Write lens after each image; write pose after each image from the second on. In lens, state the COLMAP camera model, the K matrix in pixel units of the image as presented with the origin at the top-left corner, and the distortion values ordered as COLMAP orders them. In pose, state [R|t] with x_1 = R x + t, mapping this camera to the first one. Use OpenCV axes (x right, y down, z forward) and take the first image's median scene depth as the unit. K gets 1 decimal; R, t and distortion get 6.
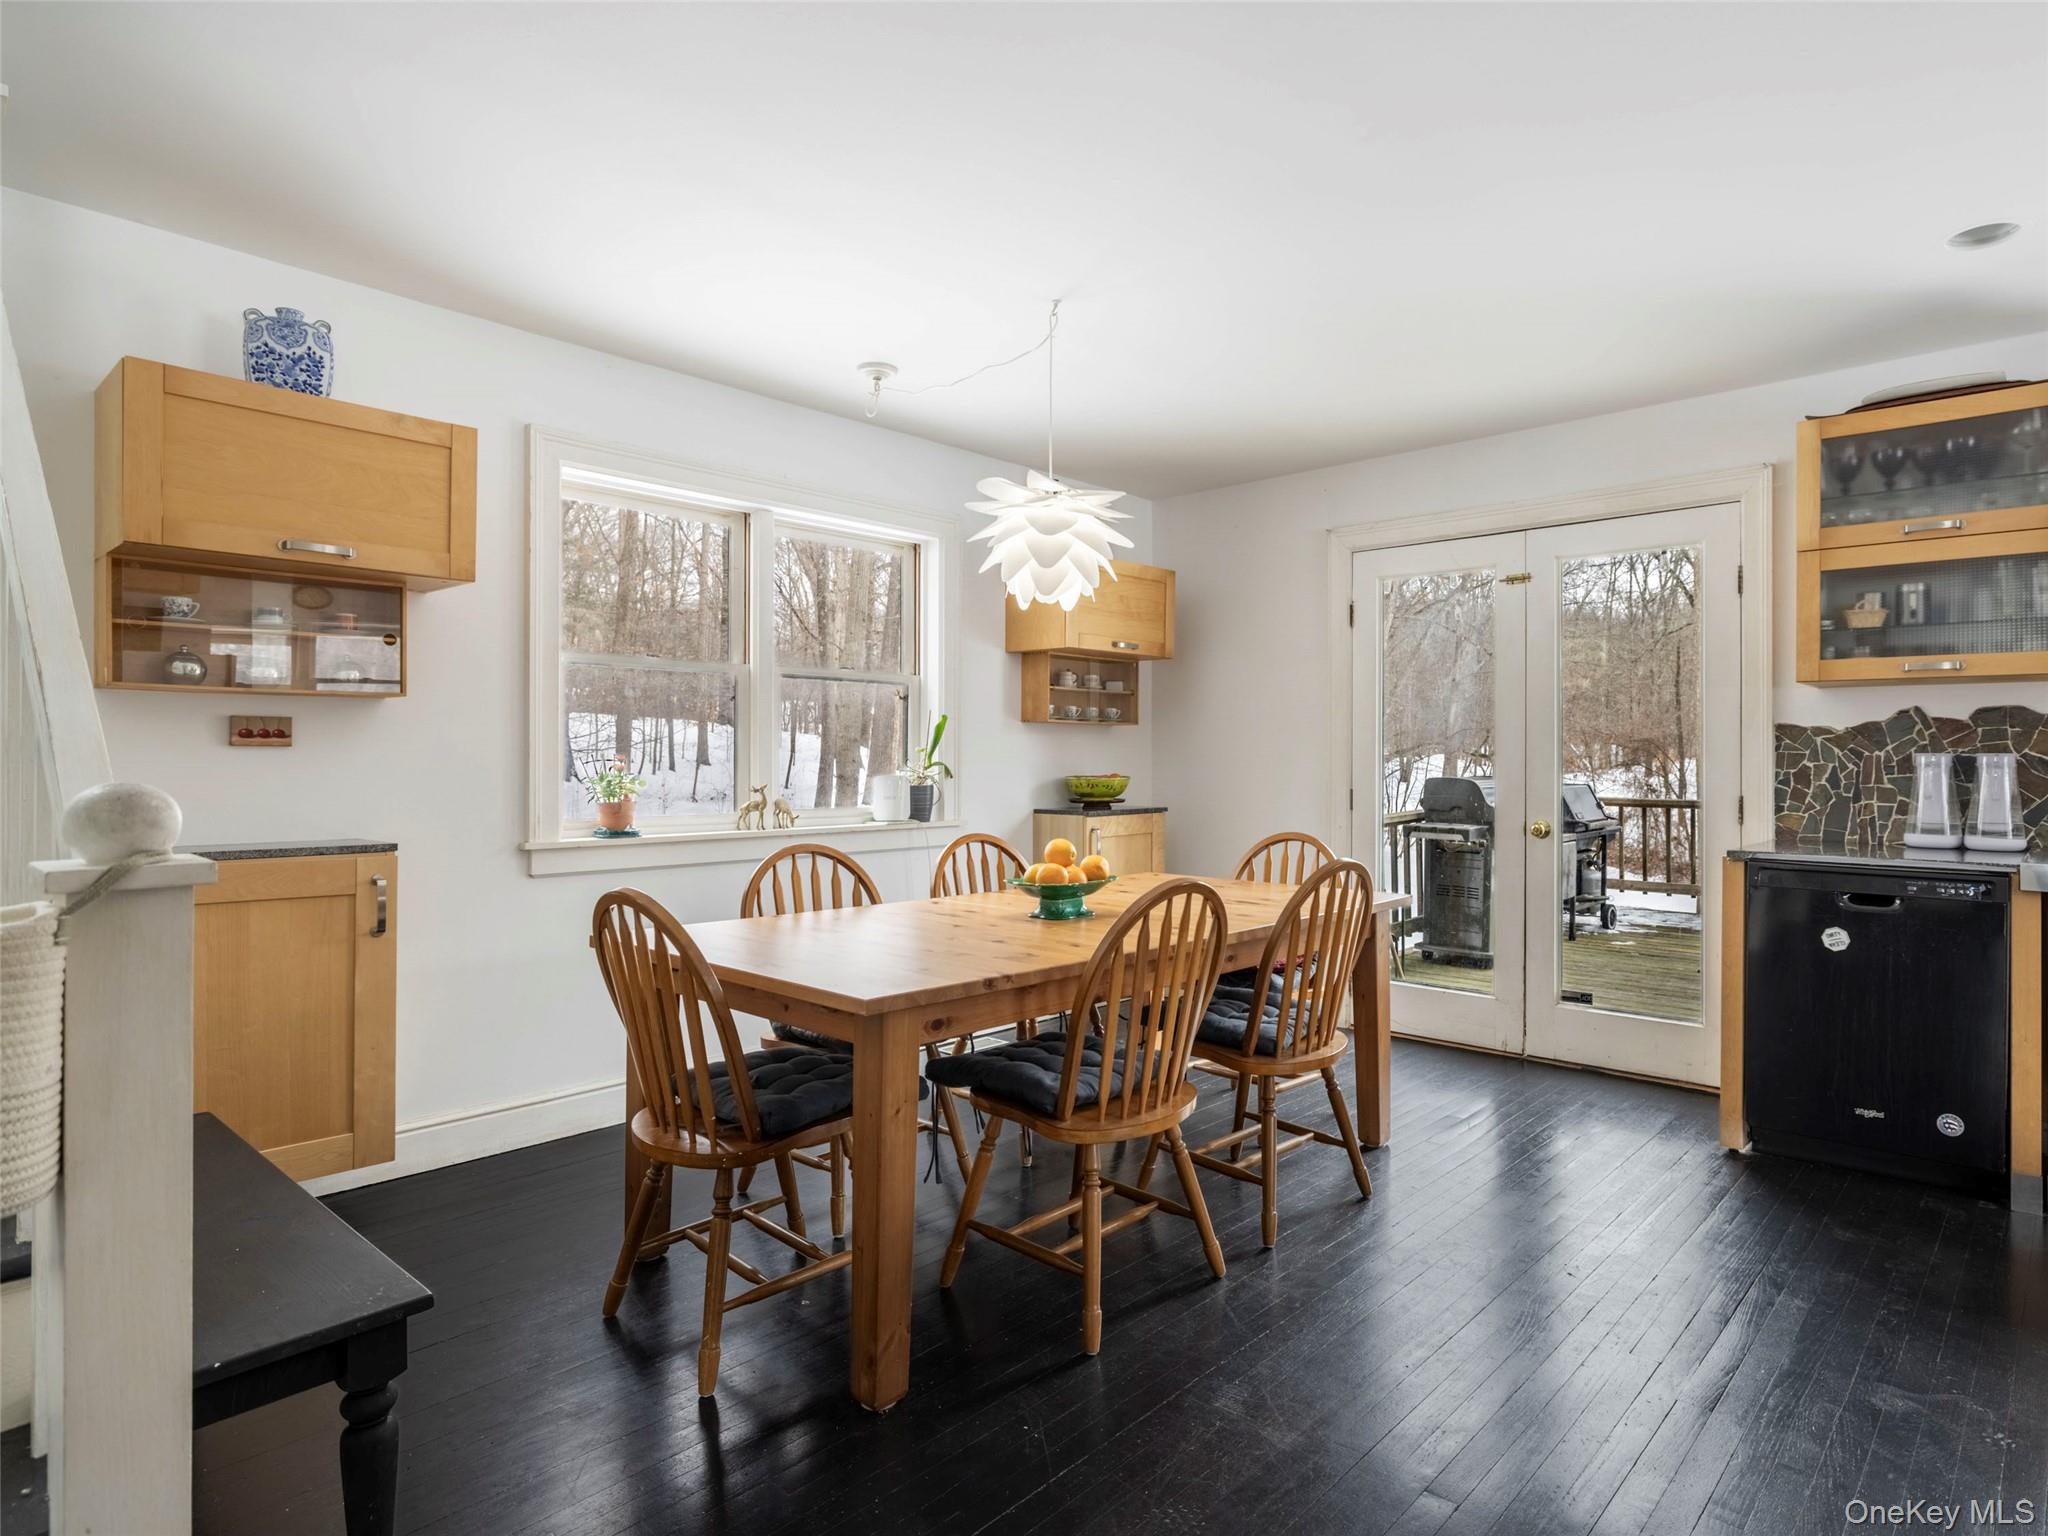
lens RADIAL K [[1159.7, 0, 1028.8], [0, 1159.7, 760.0], [0, 0, 1]] dist [-0.019275, 0.001723]
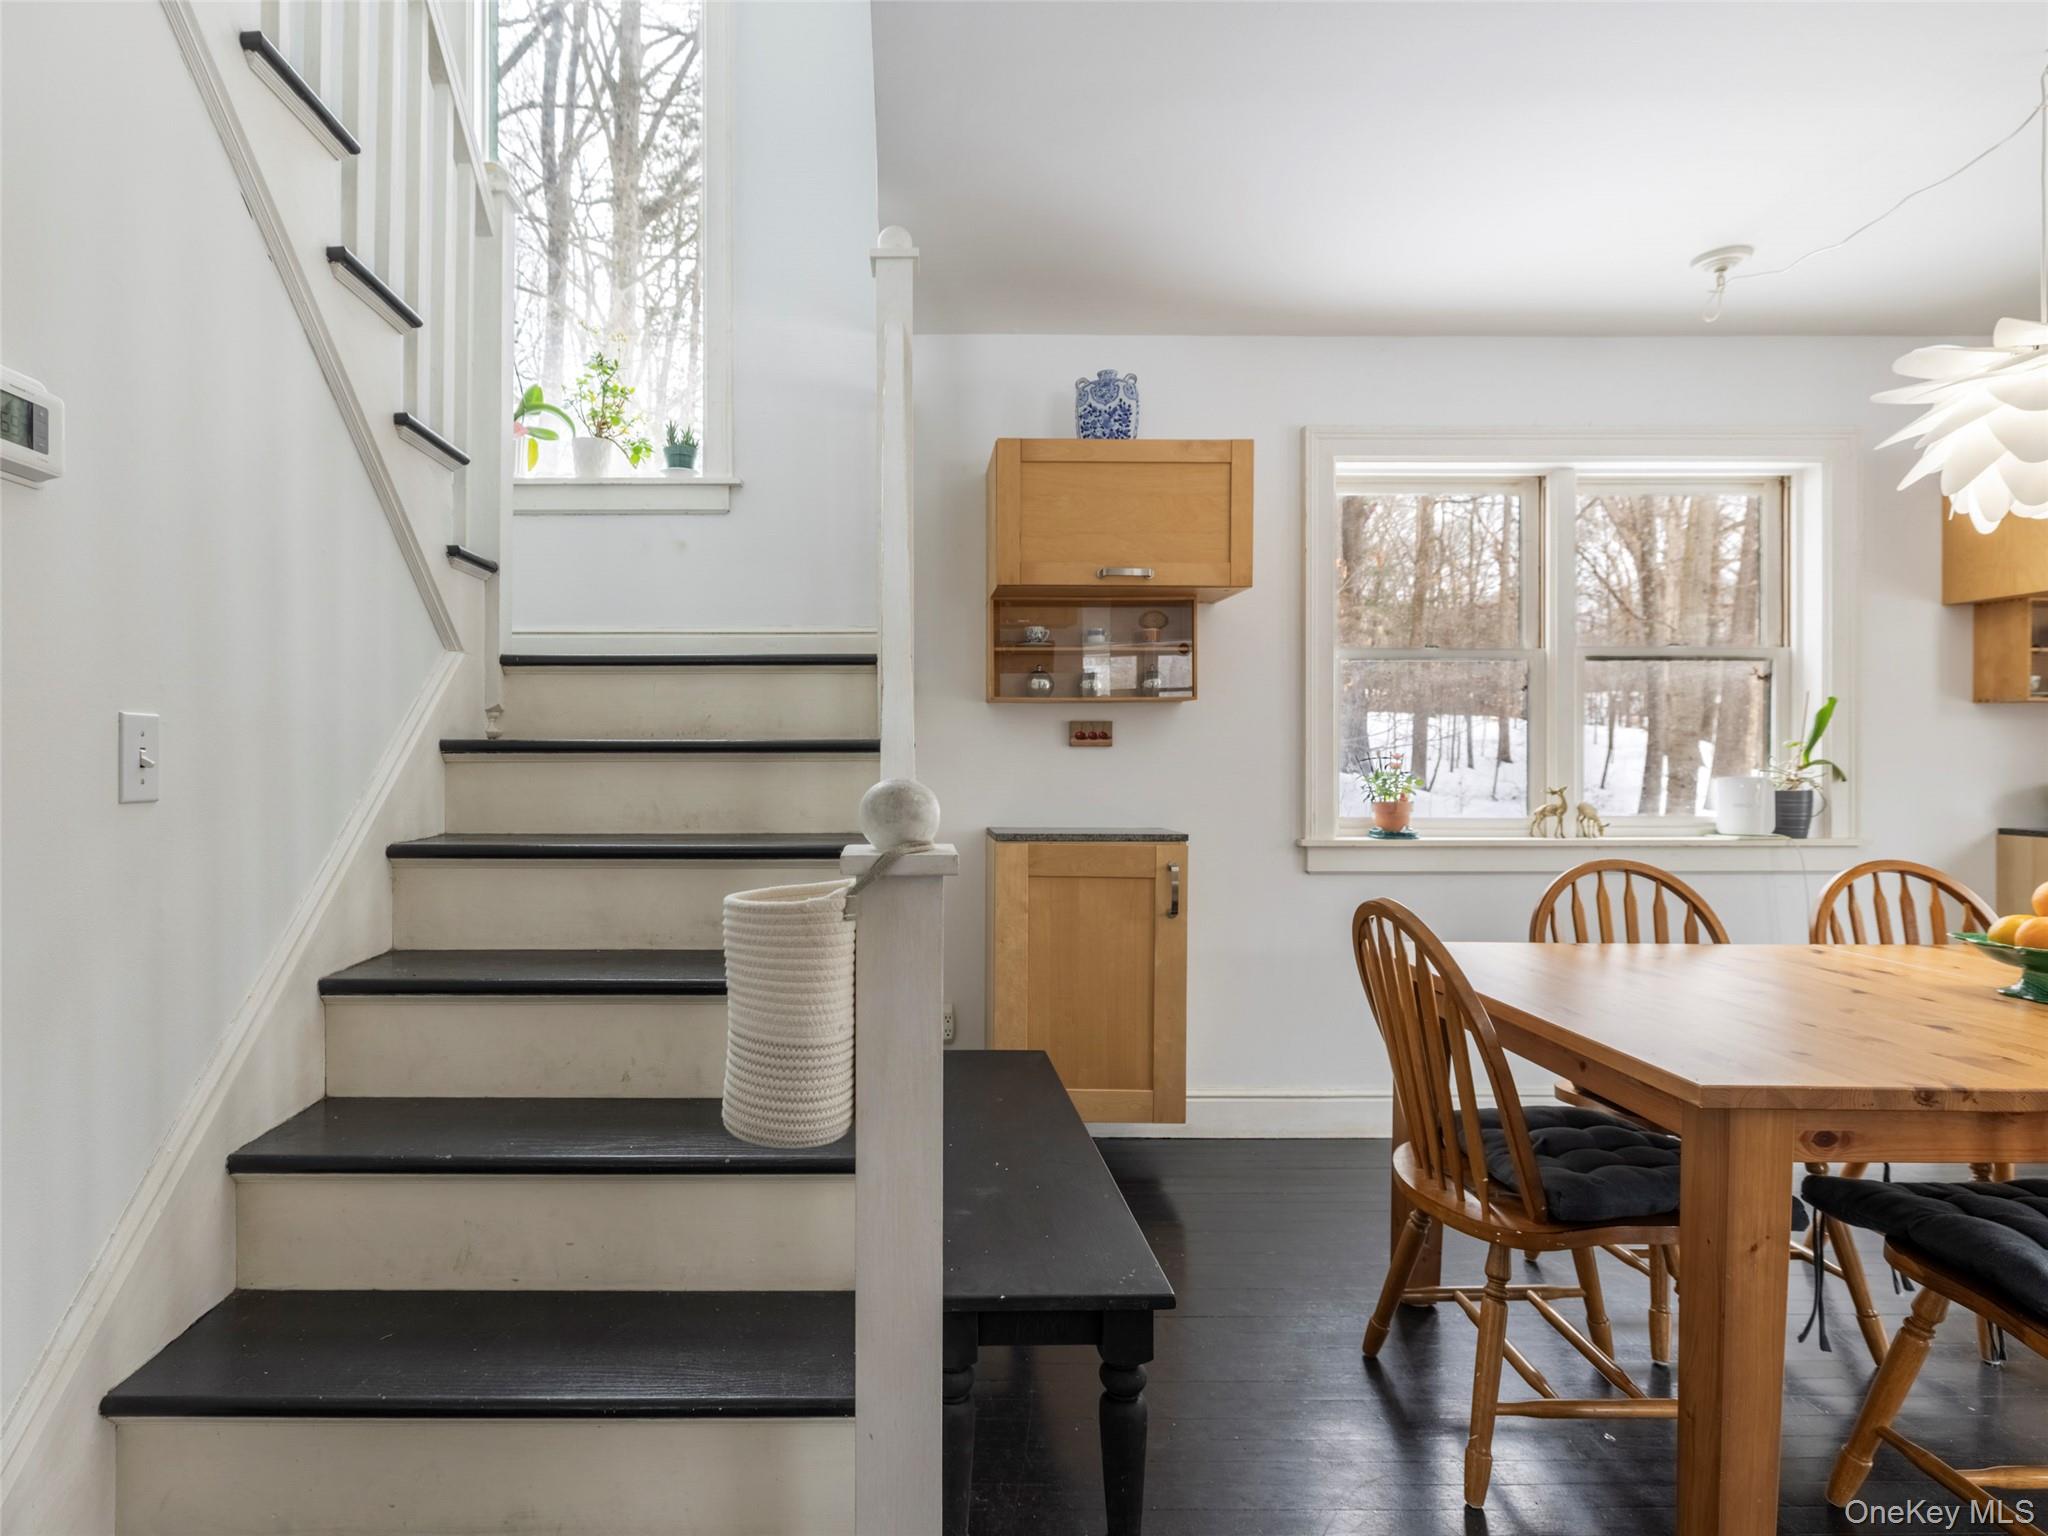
lens RADIAL K [[982.4, 0, 1025.5], [0, 982.4, 759.4], [0, 0, 1]] dist [-0.001201, -0.000415]
pose [[0.730659, 0.000094, -0.682743, -0.024254], [0.001311, 0.999998, 0.001540, -0.000237], [0.682742, -0.002021, 0.730657, 0.215212]]
